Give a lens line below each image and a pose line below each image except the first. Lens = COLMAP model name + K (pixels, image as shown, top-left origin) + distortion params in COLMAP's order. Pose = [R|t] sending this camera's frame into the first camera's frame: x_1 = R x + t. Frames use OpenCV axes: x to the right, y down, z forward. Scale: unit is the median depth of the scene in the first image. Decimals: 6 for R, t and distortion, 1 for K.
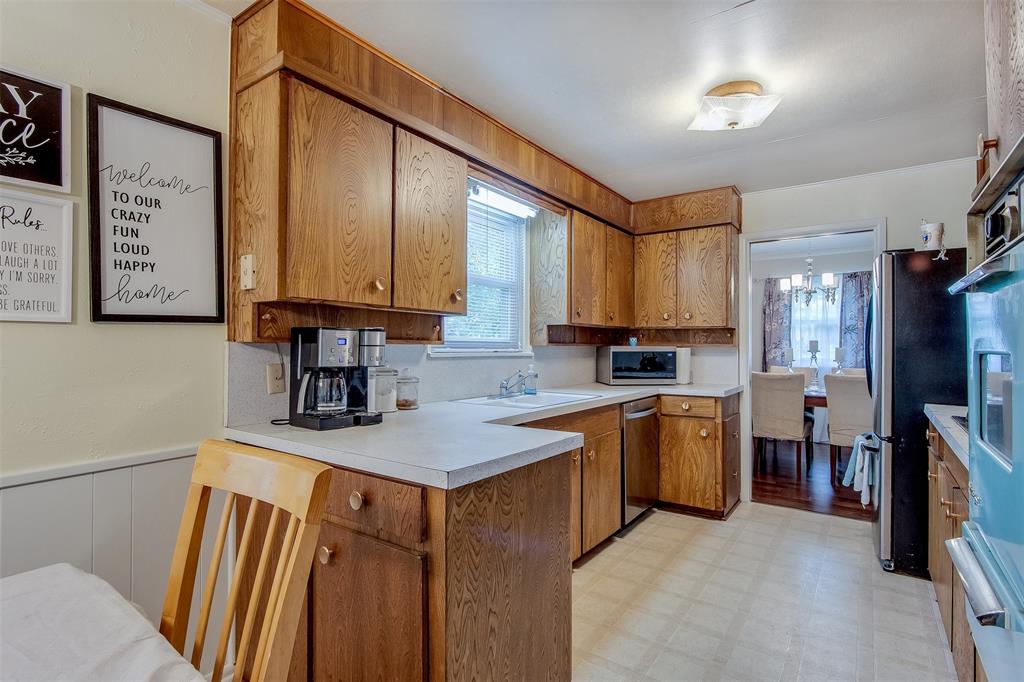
lens RADIAL K [[495.1, 0, 506.6], [0, 495.1, 342.6], [0, 0, 1]] dist [0.003229, 0.001539]
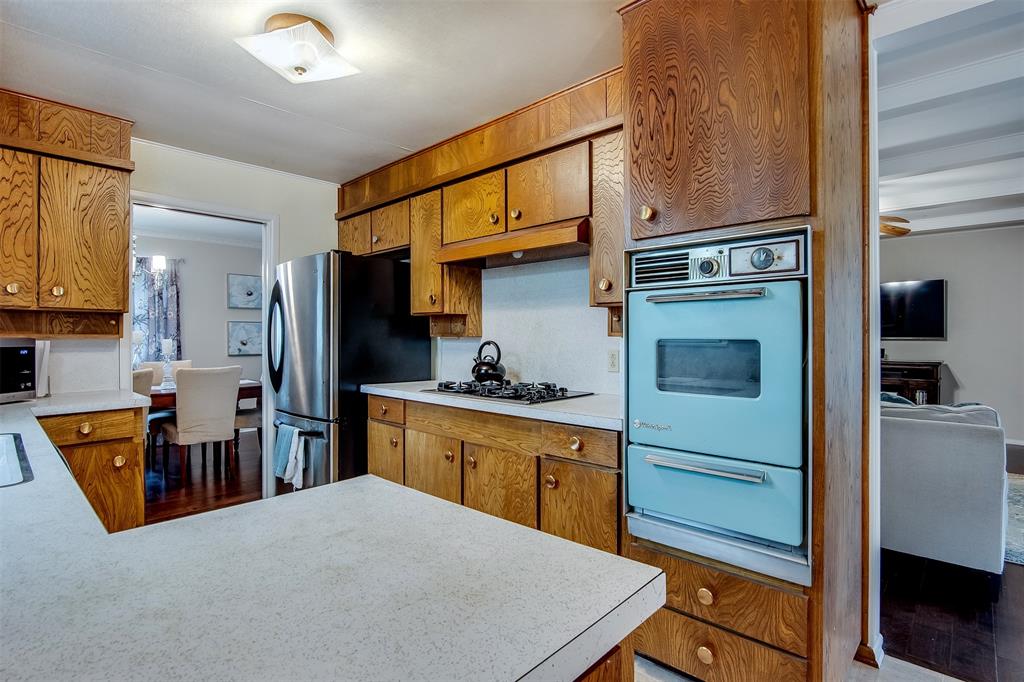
lens RADIAL K [[495.1, 0, 513.0], [0, 495.1, 332.1], [0, 0, 1]] dist [0.003229, 0.001539]
pose [[0.160572, 0.006425, 0.987003, -0.199310], [-0.001215, 0.999979, -0.006312, 0.003510], [-0.987023, -0.000186, 0.160576, 0.337852]]
